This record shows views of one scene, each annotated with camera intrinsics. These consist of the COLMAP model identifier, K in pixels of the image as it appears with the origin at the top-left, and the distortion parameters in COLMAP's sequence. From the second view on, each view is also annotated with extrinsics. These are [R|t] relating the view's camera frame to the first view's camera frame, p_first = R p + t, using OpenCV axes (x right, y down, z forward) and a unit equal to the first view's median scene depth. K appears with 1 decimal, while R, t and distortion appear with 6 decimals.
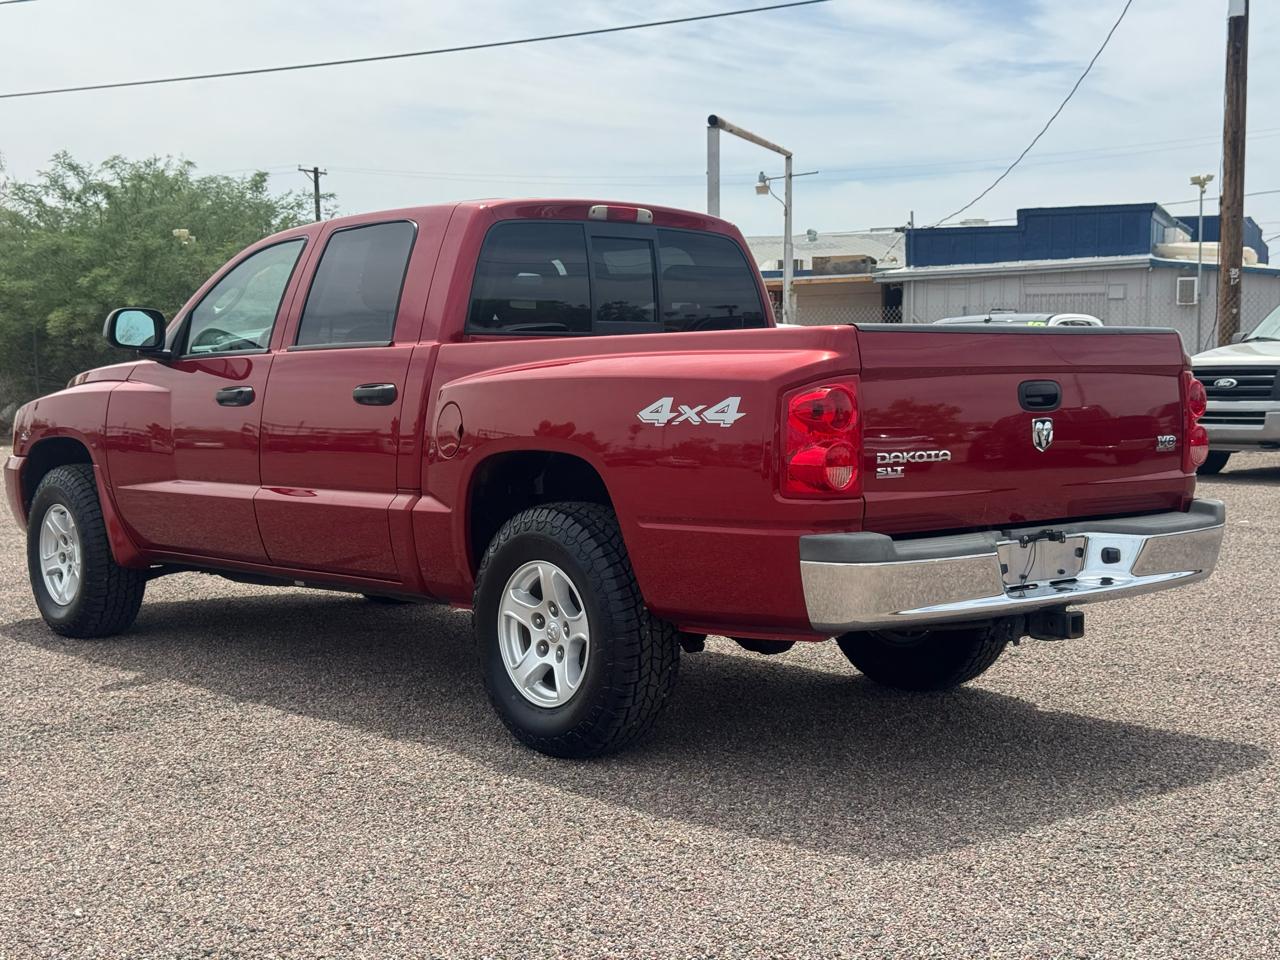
lens RADIAL K [[1792.4, 0, 640.0], [0, 1792.4, 480.0], [0, 0, 1]] dist [0.155866, -0.168963]
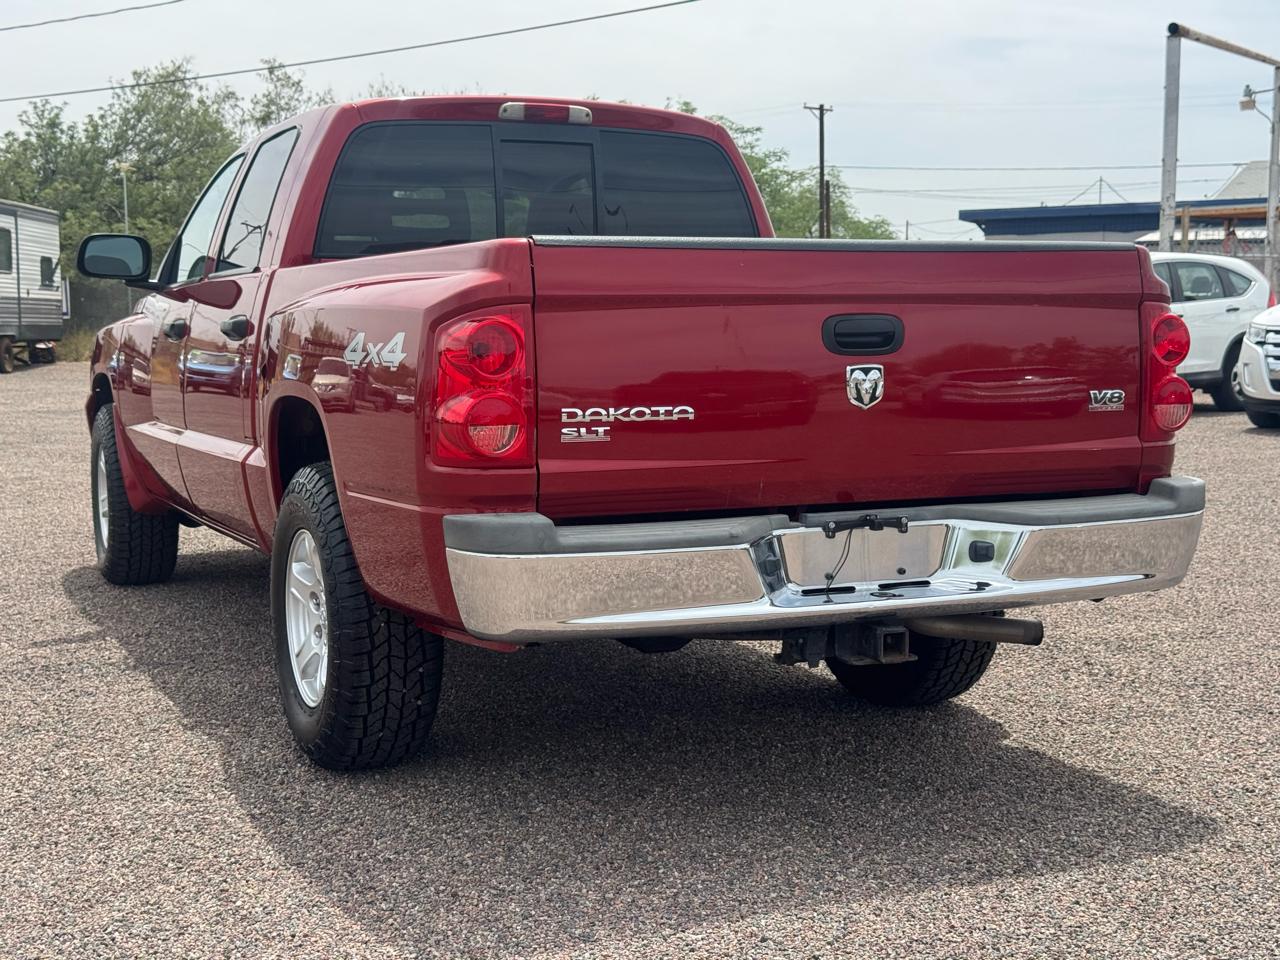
lens RADIAL K [[1792.4, 0, 640.0], [0, 1792.4, 480.0], [0, 0, 1]] dist [0.155866, -0.168963]
pose [[0.956108, 0.029389, -0.291536, 0.348302], [-0.019722, 0.999156, 0.036045, -0.011558], [0.292349, -0.028713, 0.955880, 0.262022]]
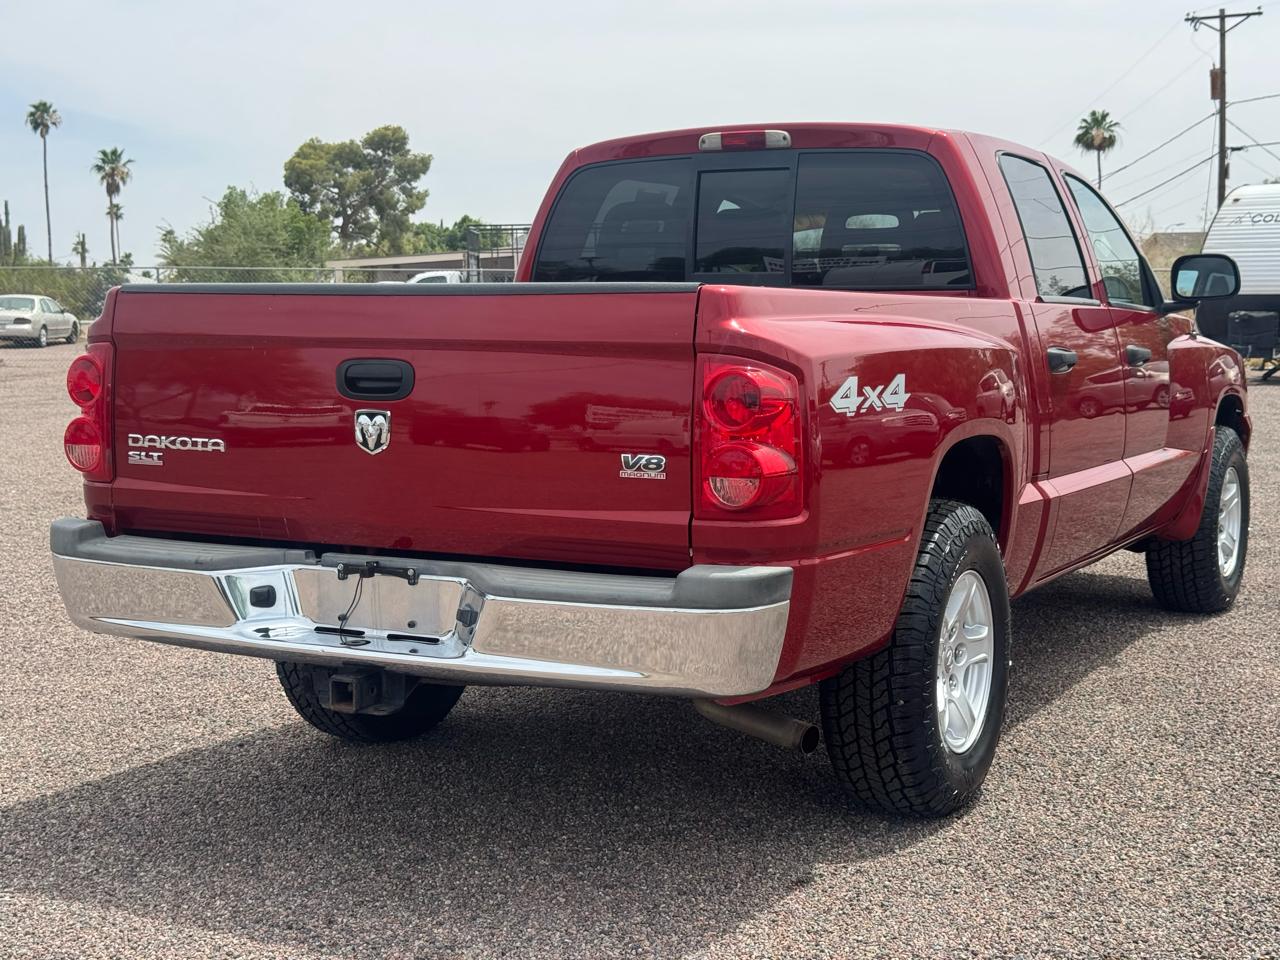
lens RADIAL K [[1917.6, 0, 544.4], [0, 1917.6, 479.9], [0, 0, 1]] dist [0.197635, -0.010378]
pose [[0.317173, 0.086523, -0.944413, 0.979735], [-0.066015, 0.995428, 0.069026, -0.063979], [0.946067, 0.040452, 0.321435, 0.807975]]
